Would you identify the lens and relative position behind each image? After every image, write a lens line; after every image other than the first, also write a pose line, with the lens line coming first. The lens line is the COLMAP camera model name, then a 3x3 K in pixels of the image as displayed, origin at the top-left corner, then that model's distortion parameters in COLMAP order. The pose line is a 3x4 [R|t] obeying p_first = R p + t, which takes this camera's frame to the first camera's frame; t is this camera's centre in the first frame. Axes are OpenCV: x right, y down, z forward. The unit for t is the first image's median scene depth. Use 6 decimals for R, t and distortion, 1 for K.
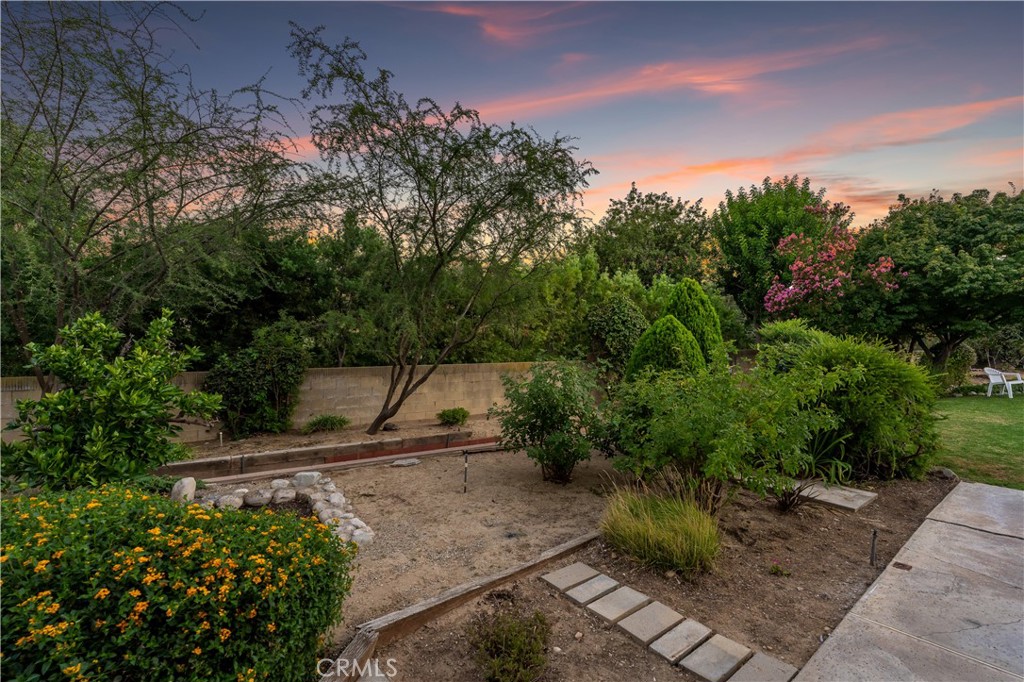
lens RADIAL K [[480.6, 0, 511.0], [0, 480.6, 338.7], [0, 0, 1]] dist [0.000215, 0.001257]
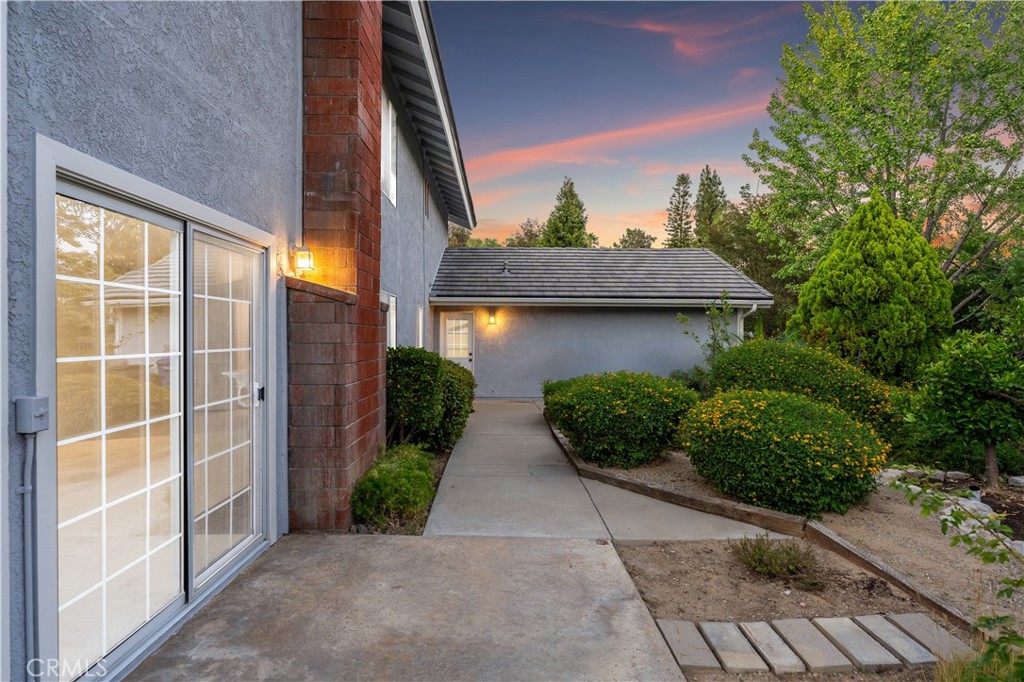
lens RADIAL K [[557.5, 0, 512.0], [0, 557.5, 341.0], [0, 0, 1]] dist [-0.001365, -0.000166]
pose [[-0.631512, 0.001679, -0.775365, 0.318952], [-0.010784, 0.999882, 0.010947, 0.011019], [0.775291, 0.015275, -0.631419, 0.277540]]
